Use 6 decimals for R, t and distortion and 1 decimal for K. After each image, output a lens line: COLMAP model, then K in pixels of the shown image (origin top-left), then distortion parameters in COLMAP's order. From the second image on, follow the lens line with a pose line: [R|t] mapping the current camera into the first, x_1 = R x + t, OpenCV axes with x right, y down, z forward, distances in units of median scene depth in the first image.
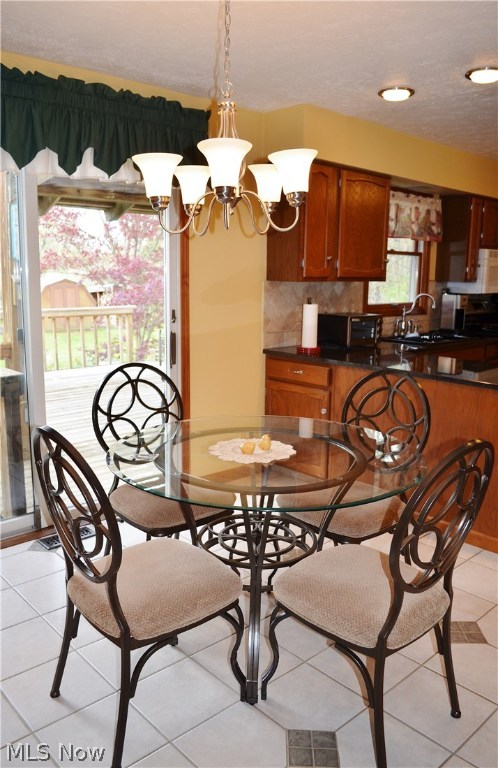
lens RADIAL K [[605.8, 0, 225.0], [0, 605.8, 382.2], [0, 0, 1]] dist [-0.079740, -0.003782]
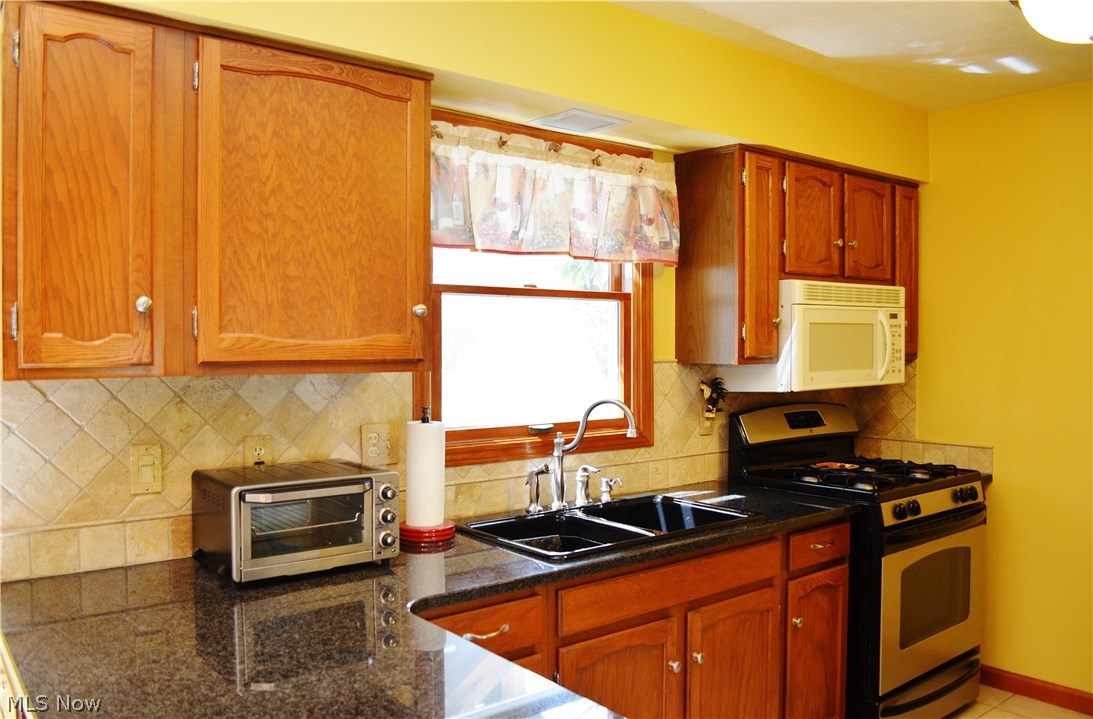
lens RADIAL K [[860.1, 0, 546.5], [0, 860.1, 359.5], [0, 0, 1]] dist [-0.080431, 0.003101]
pose [[0.998132, -0.017331, -0.058577, 0.313389], [0.007111, 0.985356, -0.170364, -0.077568], [0.060672, 0.169629, 0.983639, 0.449884]]
